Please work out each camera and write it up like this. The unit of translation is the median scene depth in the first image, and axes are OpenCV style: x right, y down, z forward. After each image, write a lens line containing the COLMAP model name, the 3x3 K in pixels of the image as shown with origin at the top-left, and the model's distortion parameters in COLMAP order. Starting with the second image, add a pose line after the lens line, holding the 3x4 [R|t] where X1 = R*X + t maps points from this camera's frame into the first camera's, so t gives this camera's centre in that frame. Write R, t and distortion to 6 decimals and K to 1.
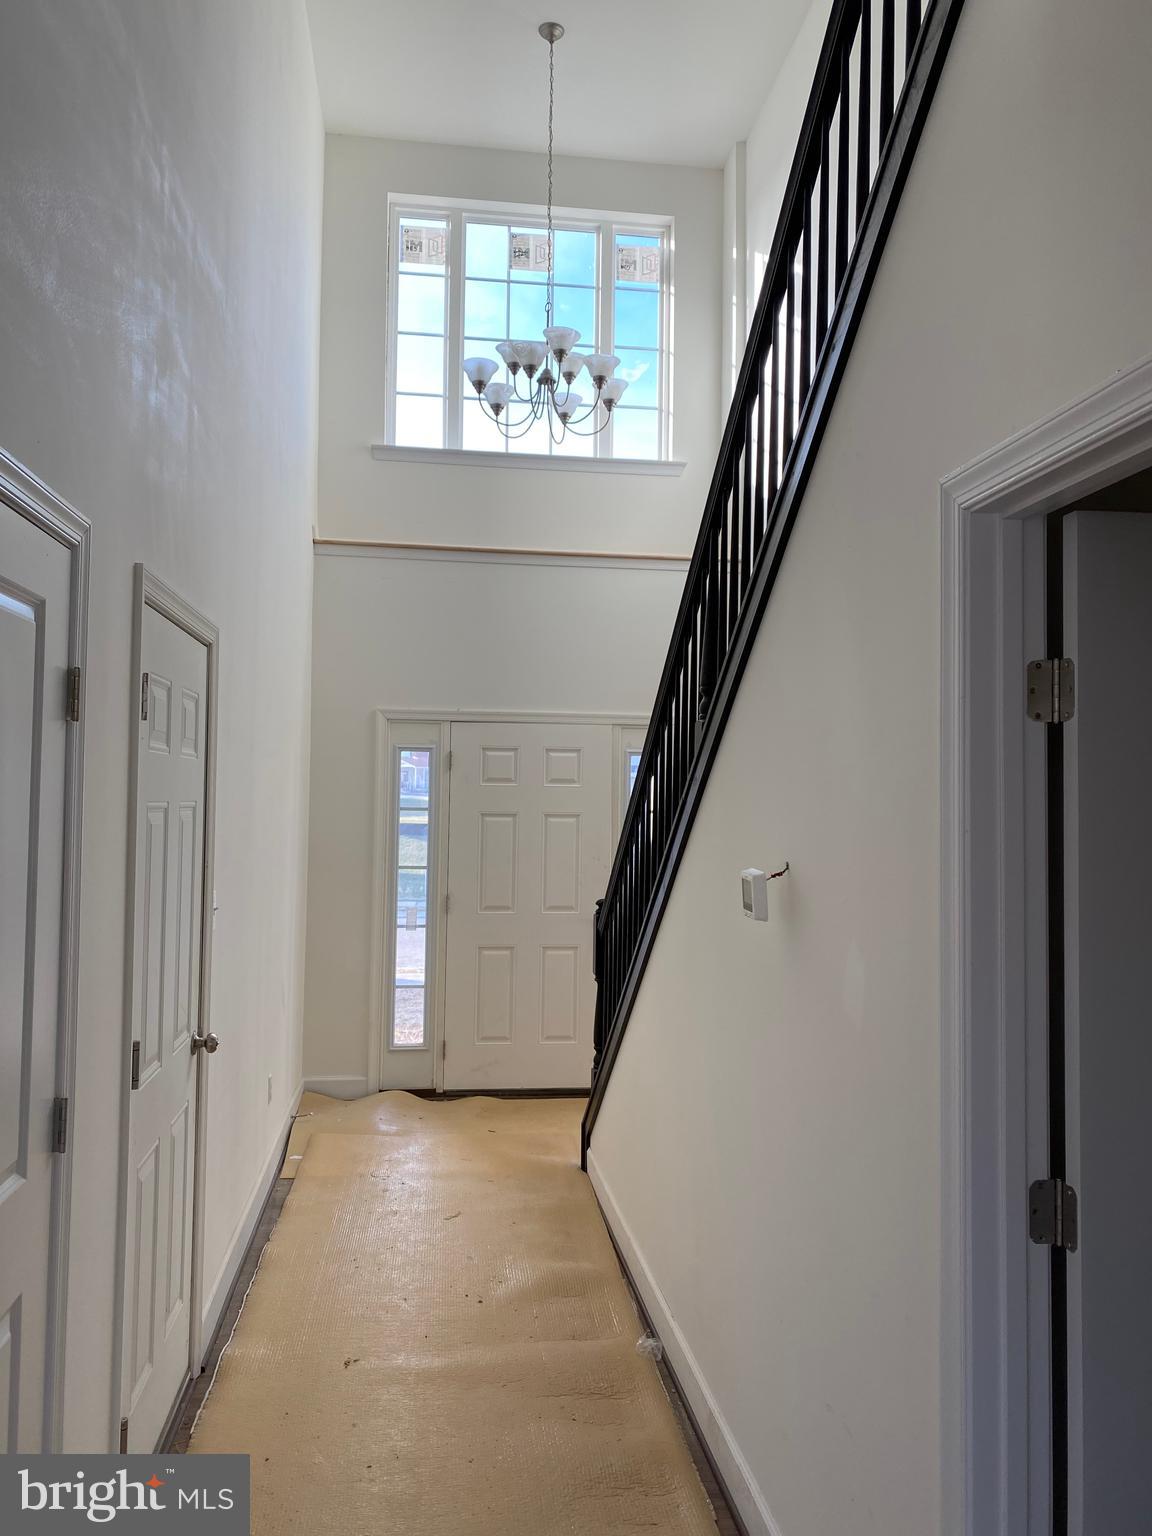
lens RADIAL K [[1082.6, 0, 576.0], [0, 1082.6, 768.0], [0, 0, 1]] dist [0.001996, -0.039223]
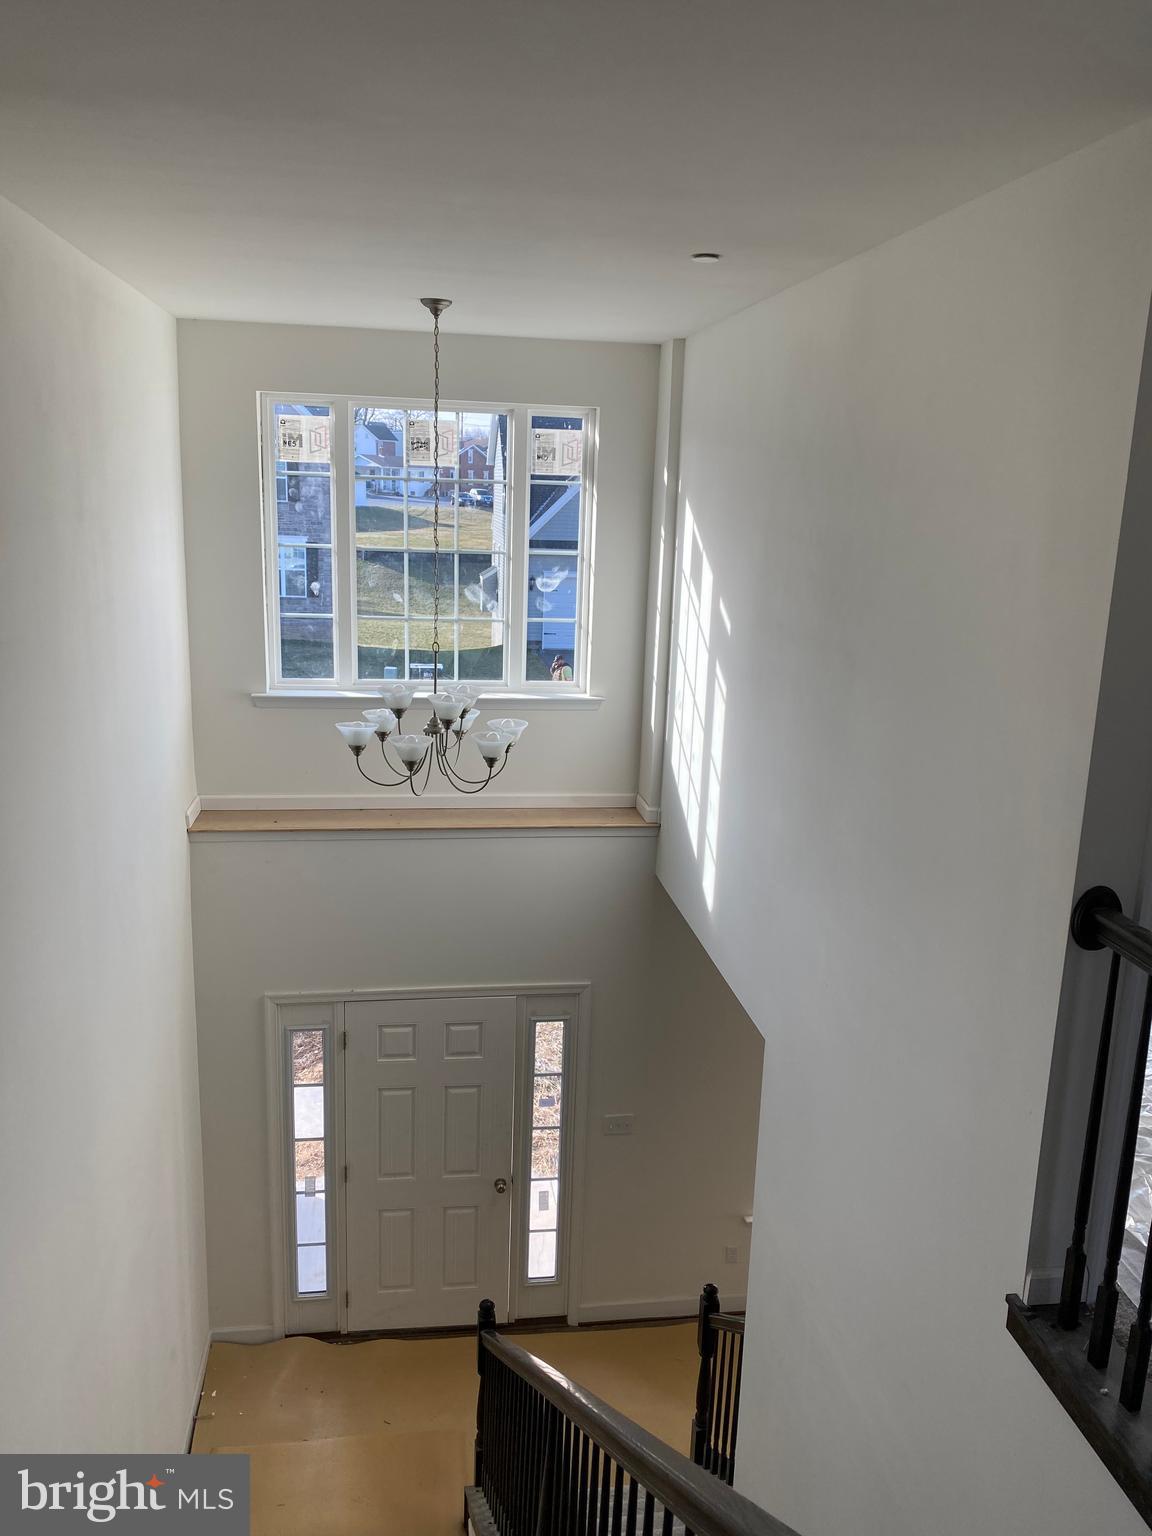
lens RADIAL K [[1082.6, 0, 576.0], [0, 1082.6, 768.0], [0, 0, 1]] dist [0.001996, -0.039223]
pose [[0.999317, 0.015549, 0.033532, 0.052296], [-0.022726, 0.973937, 0.225676, -0.461855], [-0.029150, -0.226284, 0.973625, 0.113713]]
